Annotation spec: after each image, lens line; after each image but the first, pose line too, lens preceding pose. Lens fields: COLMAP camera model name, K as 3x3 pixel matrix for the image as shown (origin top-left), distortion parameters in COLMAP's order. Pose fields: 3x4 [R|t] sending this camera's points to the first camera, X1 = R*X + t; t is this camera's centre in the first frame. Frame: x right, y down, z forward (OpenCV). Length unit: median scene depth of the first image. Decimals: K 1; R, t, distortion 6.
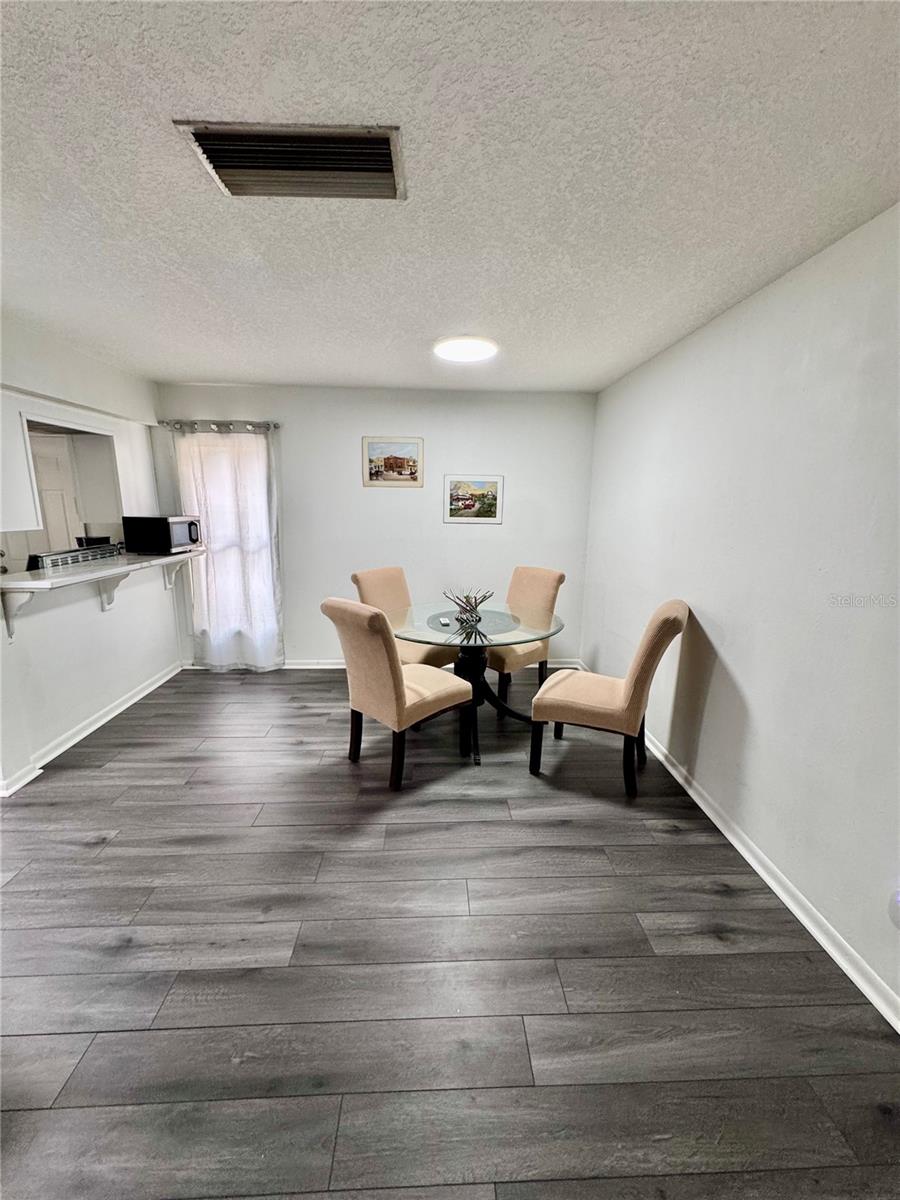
lens RADIAL K [[477.7, 0, 451.0], [0, 477.7, 597.6], [0, 0, 1]] dist [-0.001800, -0.000468]
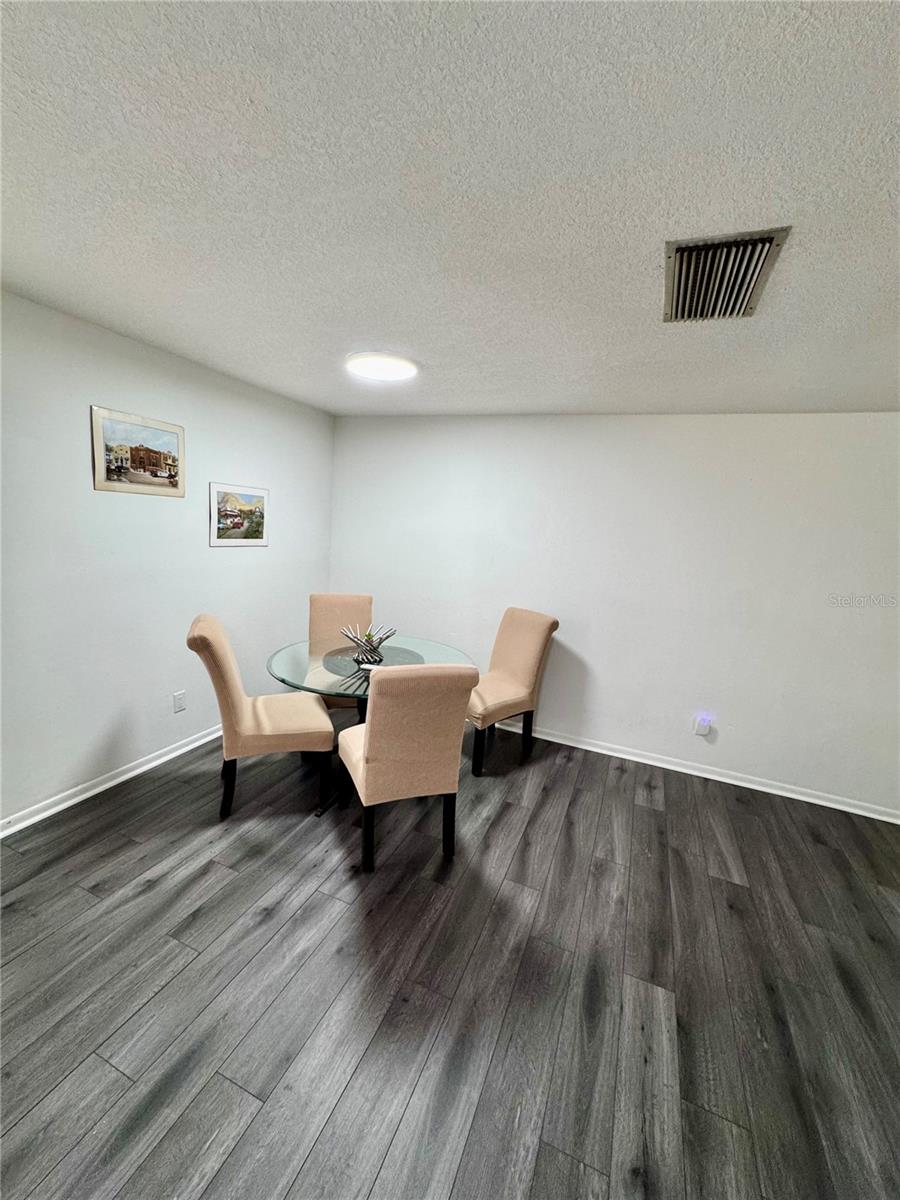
lens RADIAL K [[477.7, 0, 451.0], [0, 477.7, 597.6], [0, 0, 1]] dist [-0.001800, -0.000468]
pose [[0.422469, -0.122105, 0.898115, -0.875047], [0.107629, 0.990632, 0.084055, -0.165034], [-0.899964, 0.061153, 0.431653, 0.573203]]
